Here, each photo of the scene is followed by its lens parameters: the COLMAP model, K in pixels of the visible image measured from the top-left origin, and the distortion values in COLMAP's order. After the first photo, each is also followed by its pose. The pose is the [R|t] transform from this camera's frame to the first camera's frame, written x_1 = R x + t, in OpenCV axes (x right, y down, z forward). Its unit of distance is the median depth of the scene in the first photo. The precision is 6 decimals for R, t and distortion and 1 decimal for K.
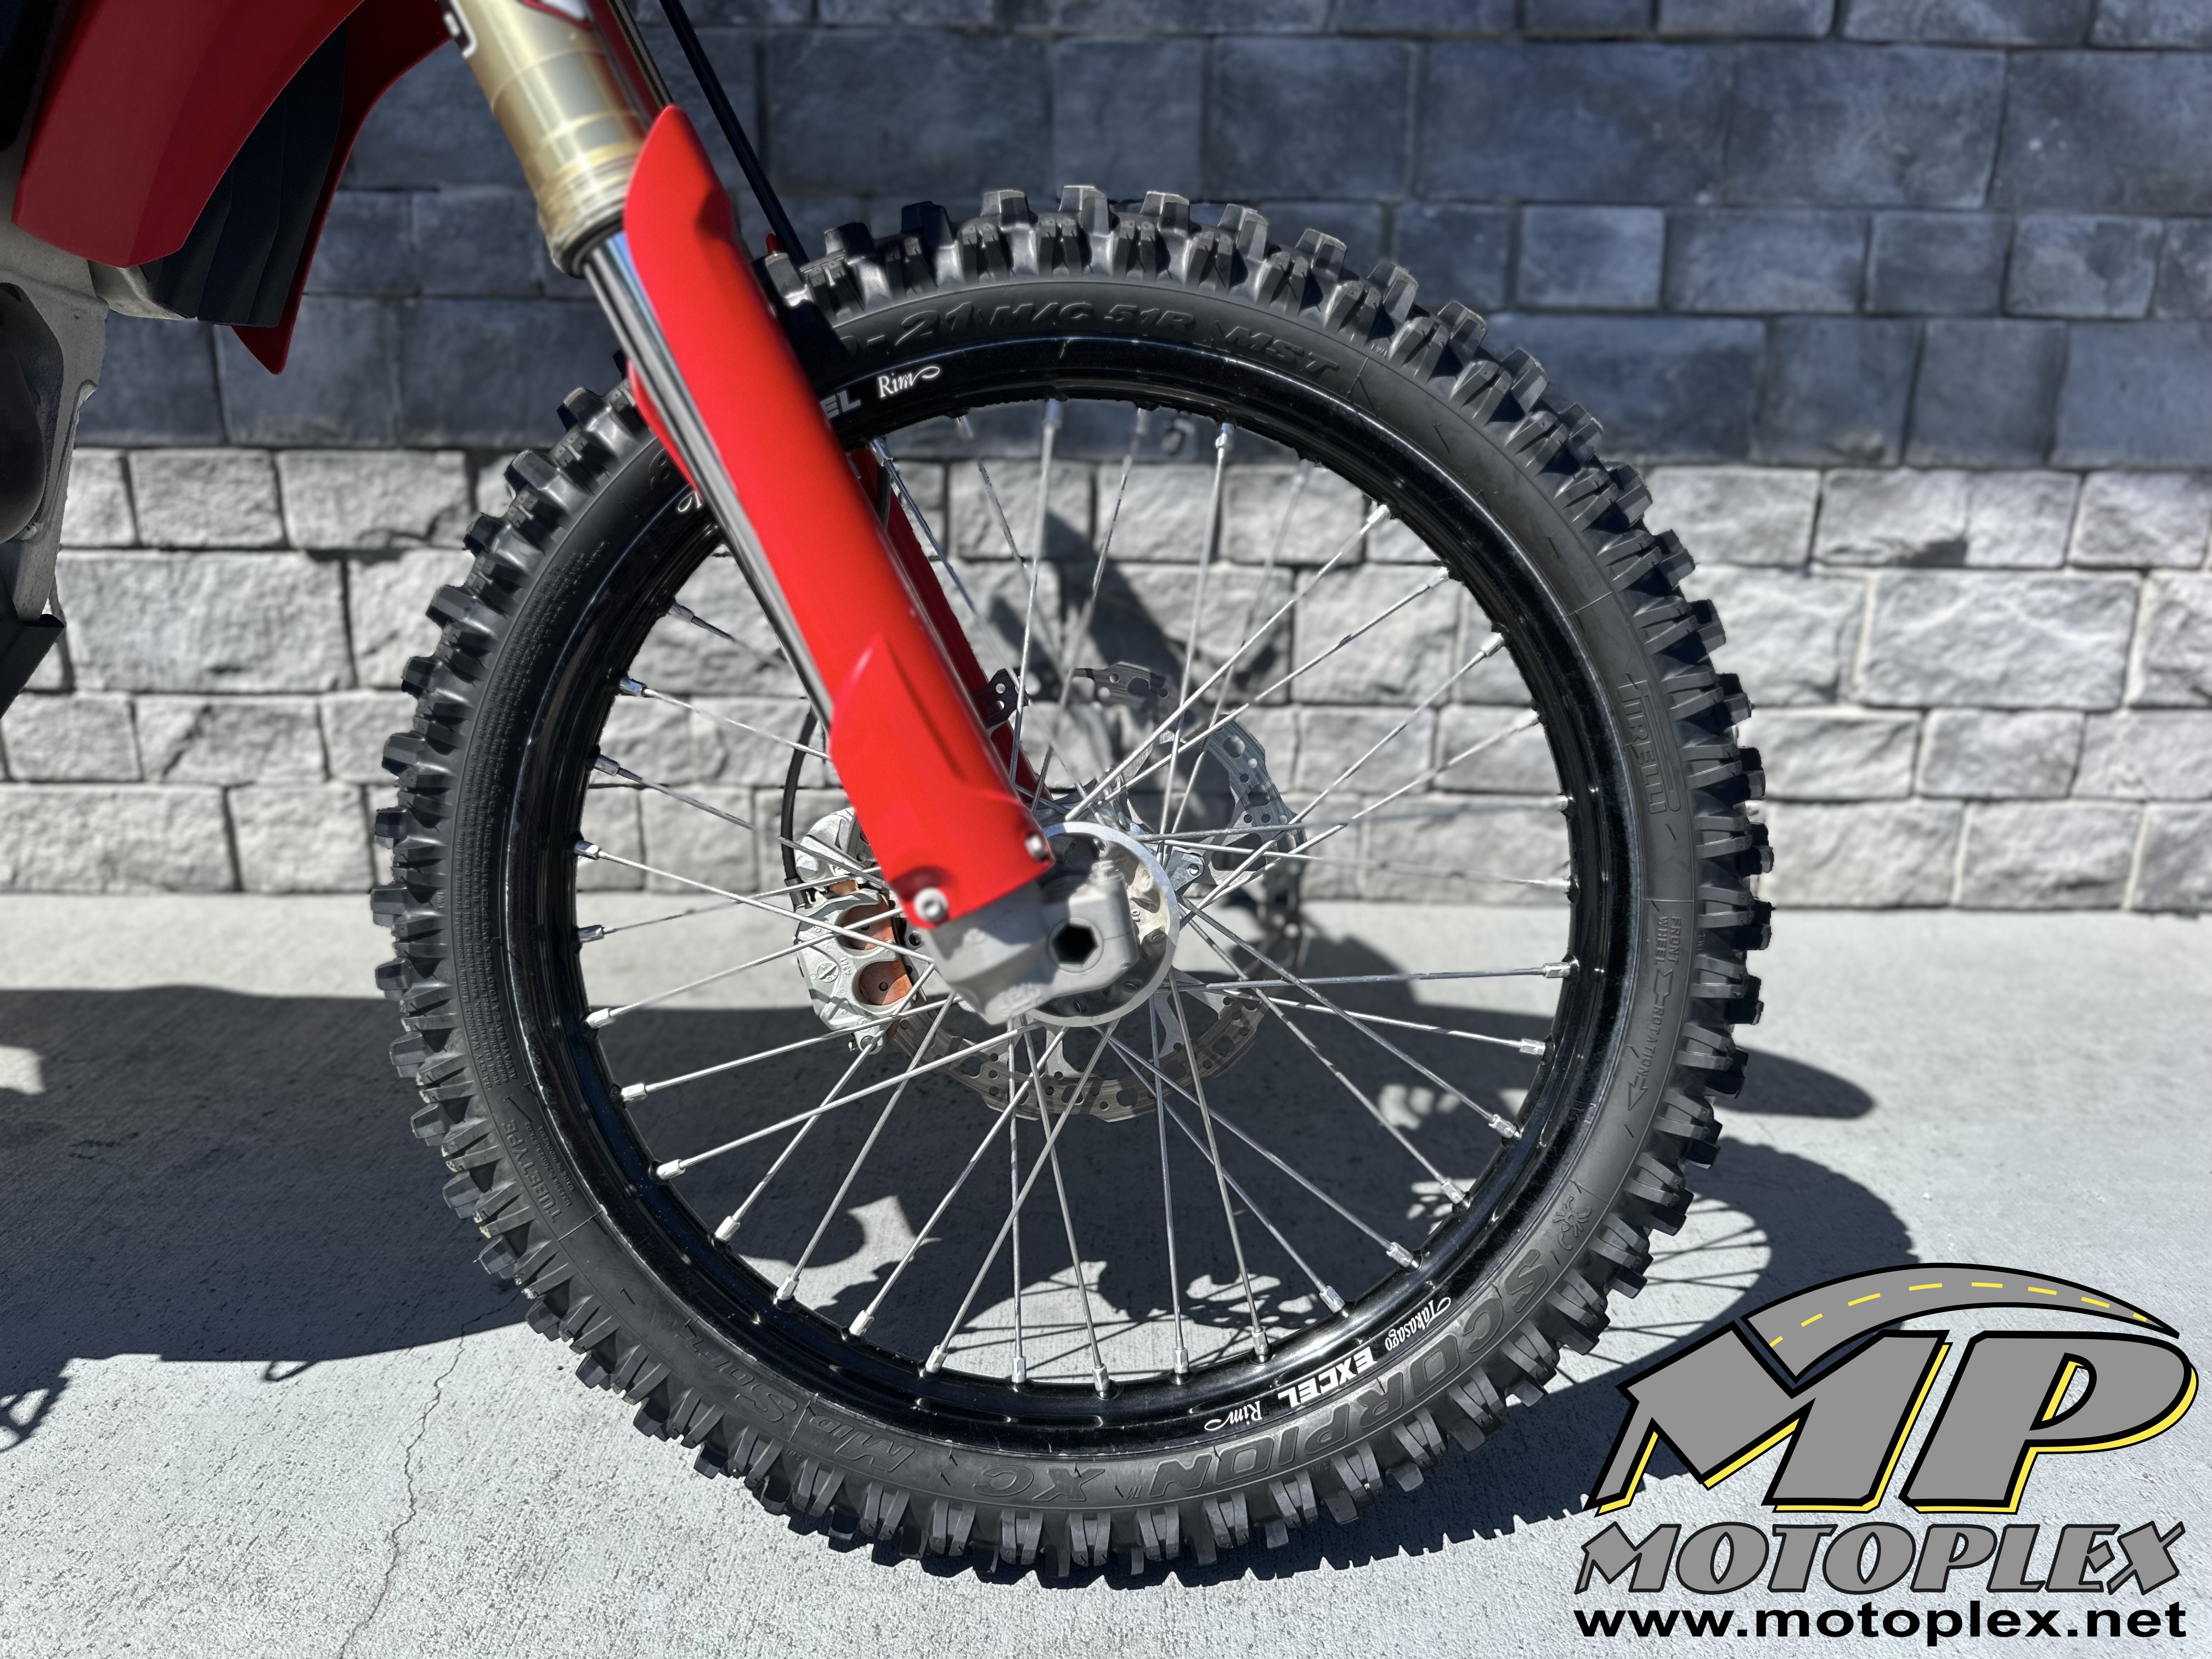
lens RADIAL K [[1580.8, 0, 1123.7], [0, 1580.8, 854.7], [0, 0, 1]] dist [0.051513, -0.065447]
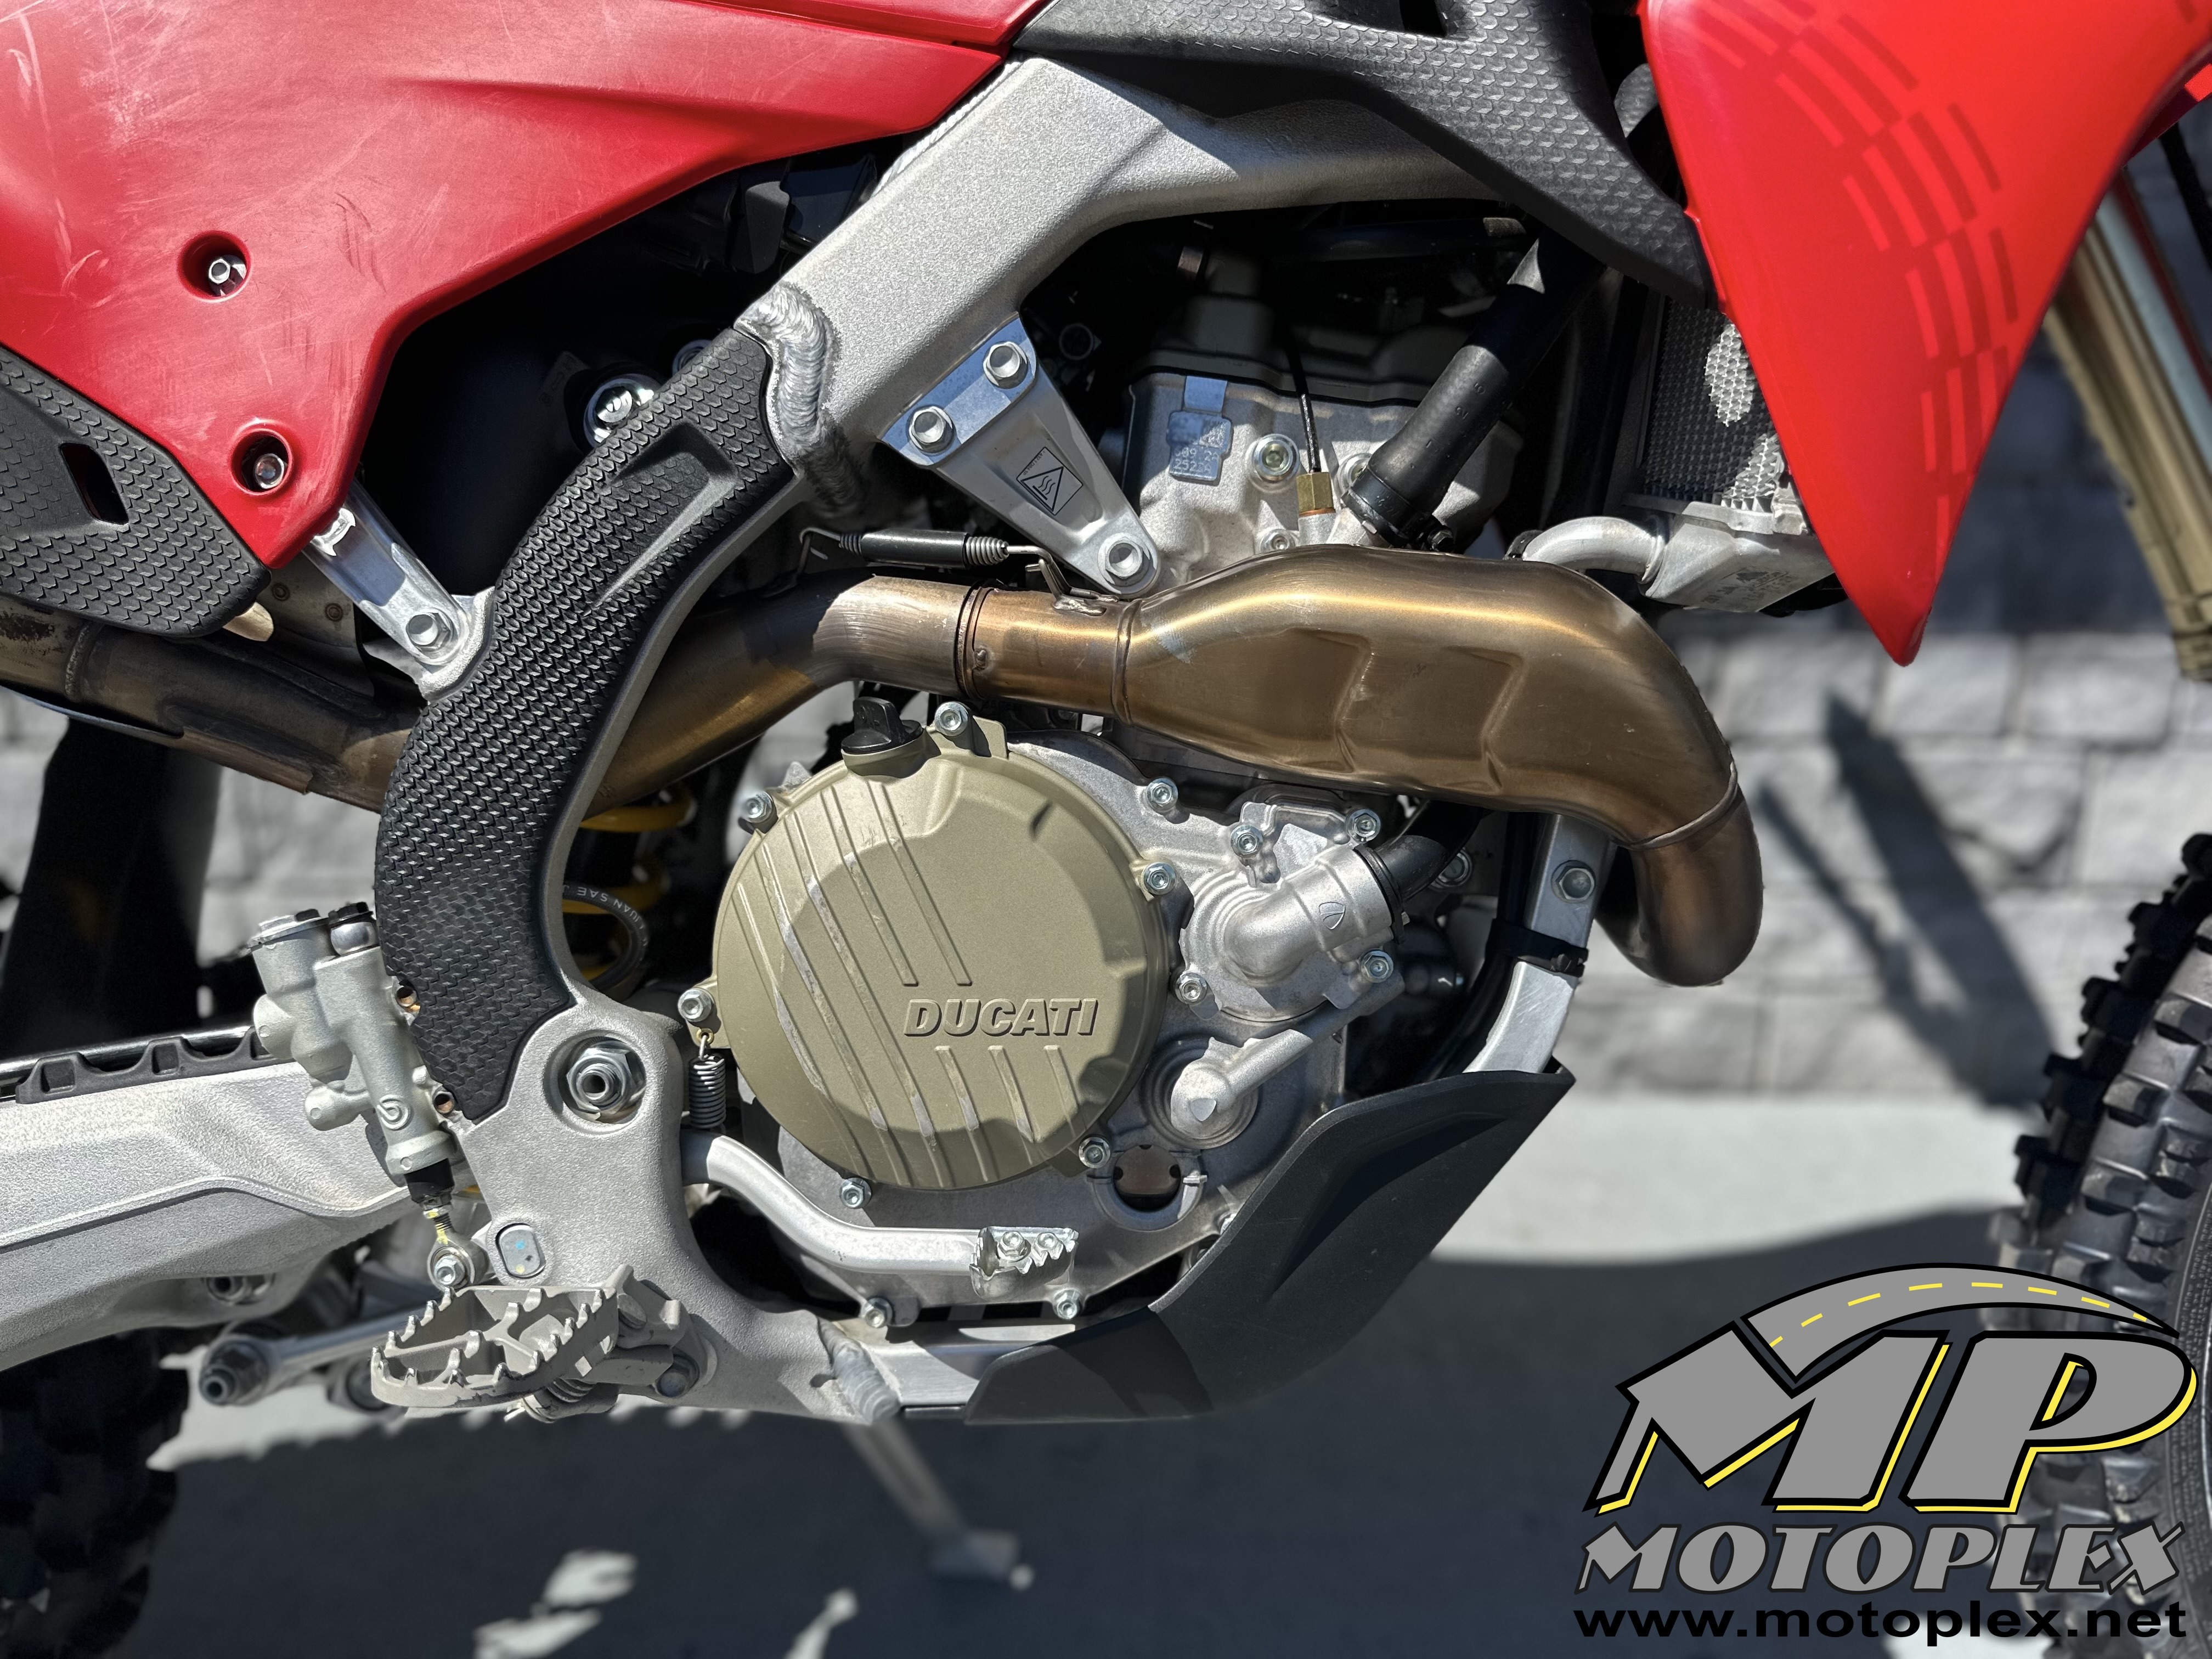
lens RADIAL K [[1580.8, 0, 1116.9], [0, 1580.8, 864.4], [0, 0, 1]] dist [0.051513, -0.065447]
pose [[0.999429, -0.003565, -0.033599, -0.430000], [0.003185, 0.999930, -0.011368, -0.105901], [0.033637, 0.011254, 0.999371, 0.062307]]
